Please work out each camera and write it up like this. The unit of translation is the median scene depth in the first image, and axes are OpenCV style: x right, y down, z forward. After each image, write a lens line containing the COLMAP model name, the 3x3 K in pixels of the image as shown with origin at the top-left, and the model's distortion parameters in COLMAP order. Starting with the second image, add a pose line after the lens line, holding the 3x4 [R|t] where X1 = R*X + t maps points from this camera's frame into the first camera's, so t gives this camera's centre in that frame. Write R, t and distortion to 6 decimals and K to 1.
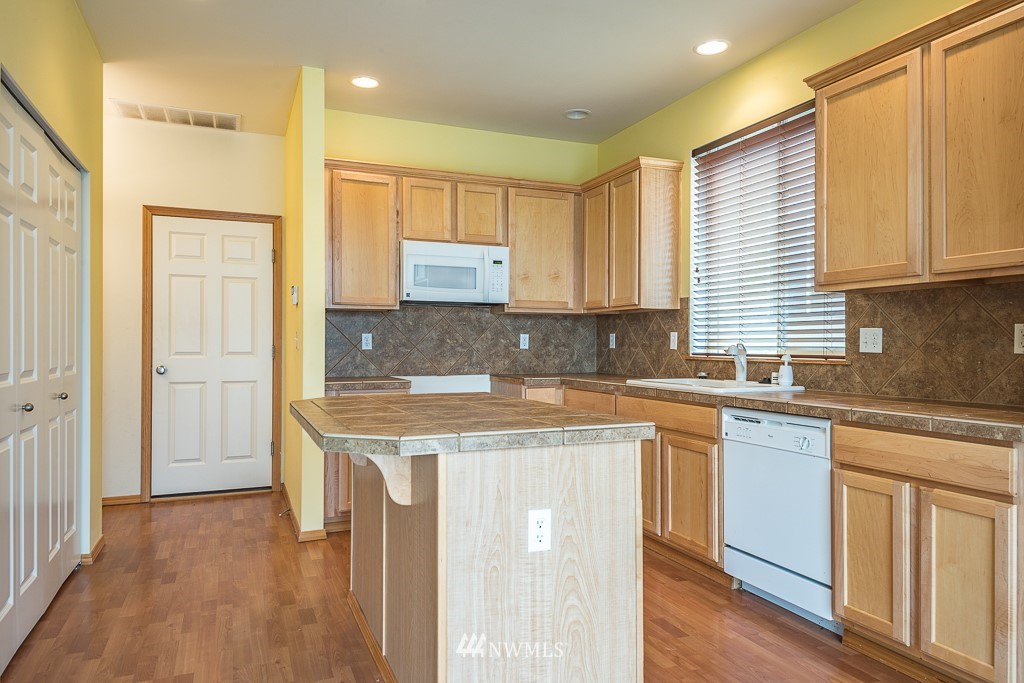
lens RADIAL K [[655.3, 0, 515.7], [0, 655.3, 342.9], [0, 0, 1]] dist [-0.023068, -0.000281]
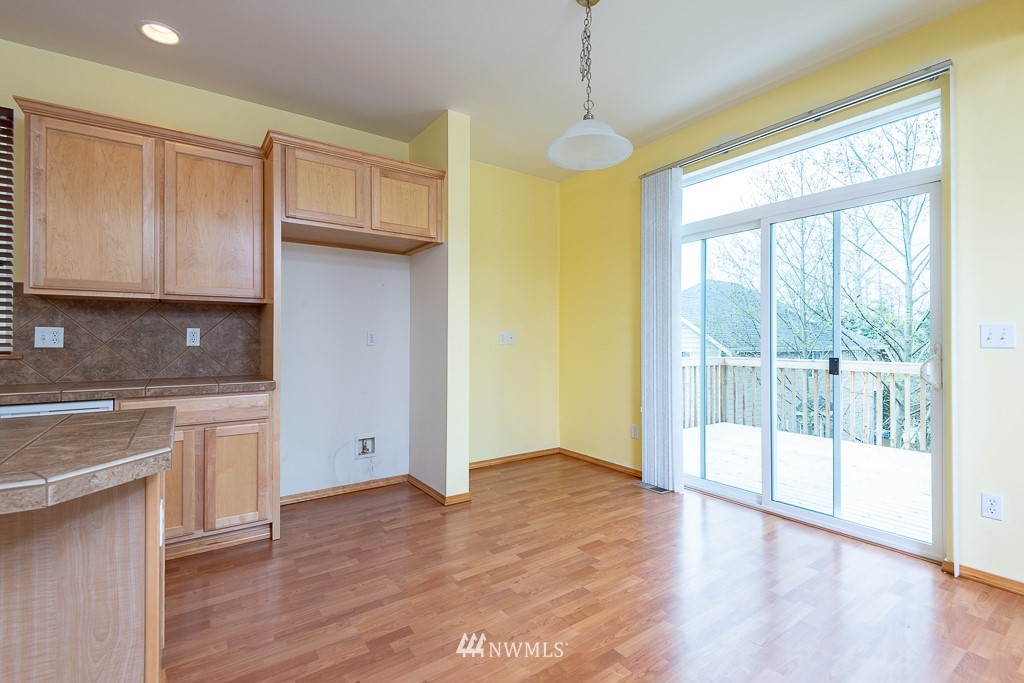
lens RADIAL K [[472.8, 0, 493.1], [0, 472.8, 334.1], [0, 0, 1]] dist [0.004817, -0.005569]
pose [[-0.186117, 0.009964, 0.982477, -0.463081], [-0.001156, 0.999946, -0.010360, -0.001800], [-0.982527, -0.003063, -0.186095, 0.356119]]
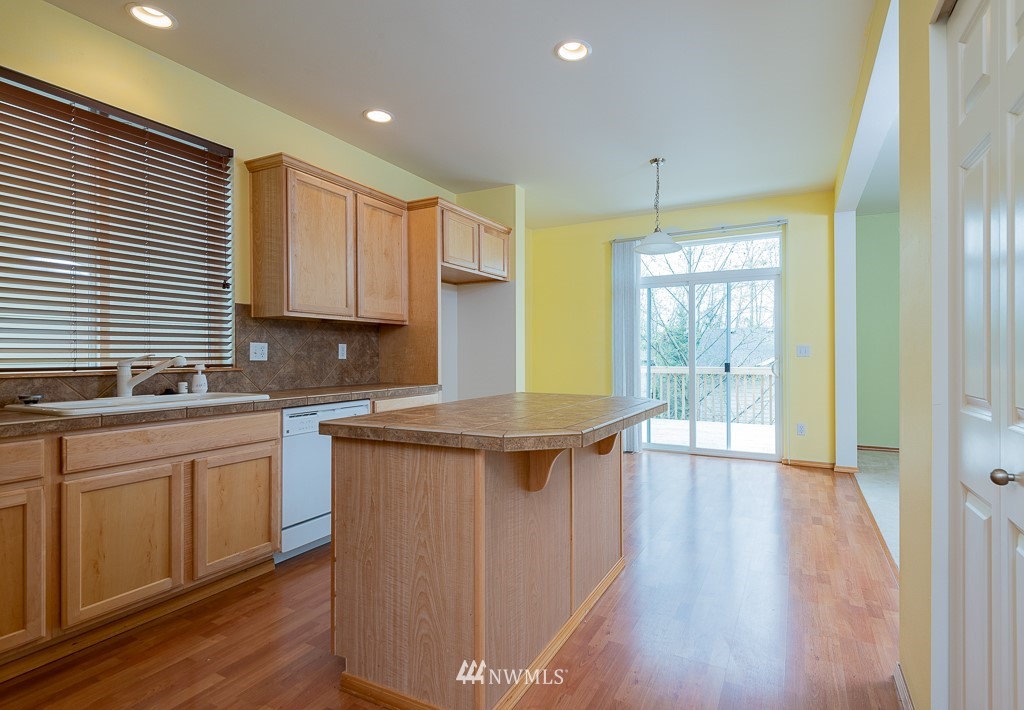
lens RADIAL K [[541.8, 0, 513.4], [0, 541.8, 353.9], [0, 0, 1]] dist [0.000111, -0.000466]
pose [[-0.631041, 0.000963, 0.775749, -0.684616], [0.001525, 0.999999, -0.000001, 0.001573], [-0.775748, 0.001183, -0.631042, 1.302161]]
